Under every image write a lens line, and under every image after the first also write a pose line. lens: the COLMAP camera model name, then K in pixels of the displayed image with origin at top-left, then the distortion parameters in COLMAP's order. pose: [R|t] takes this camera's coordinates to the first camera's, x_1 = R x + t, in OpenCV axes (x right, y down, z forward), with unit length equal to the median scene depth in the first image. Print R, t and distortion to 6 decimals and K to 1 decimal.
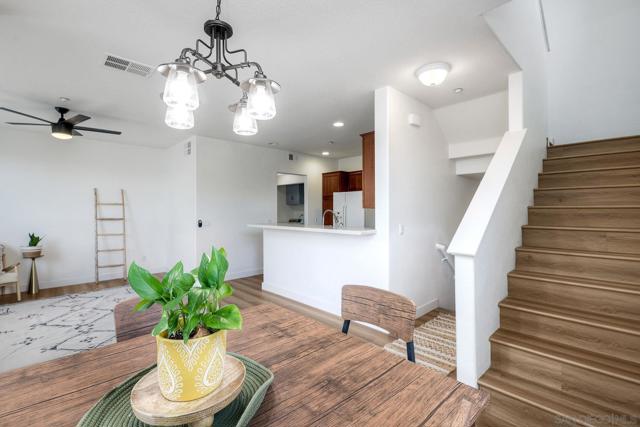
lens RADIAL K [[288.7, 0, 310.1], [0, 288.7, 209.1], [0, 0, 1]] dist [-0.000597, -0.000231]
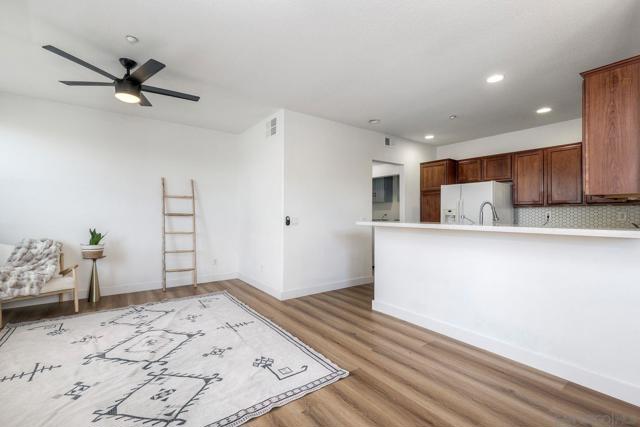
lens RADIAL K [[282.6, 0, 320.0], [0, 282.6, 213.5], [0, 0, 1]] dist [-0.001012, -0.000393]
pose [[0.993968, 0.009888, -0.109220, -0.214962], [-0.009962, 0.999950, -0.000134, 0.030686], [0.109213, 0.001221, 0.994018, 0.249508]]
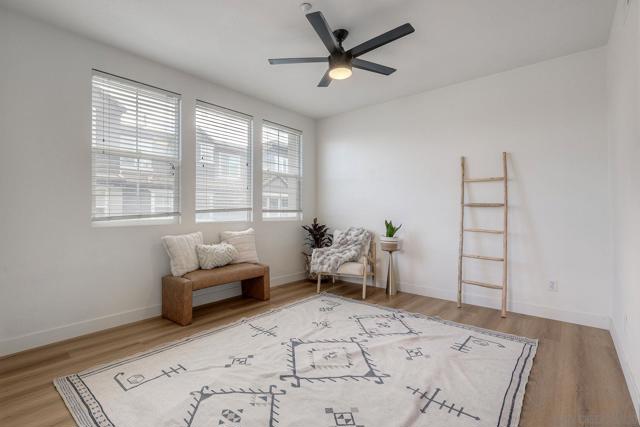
lens RADIAL K [[300.5, 0, 304.9], [0, 300.5, 211.6], [0, 0, 1]] dist [-0.000712, -0.000213]
pose [[0.102883, 0.008119, -0.994660, -0.129545], [0.001736, 0.999964, 0.008341, 0.046926], [0.994692, -0.002585, 0.102865, 0.637330]]
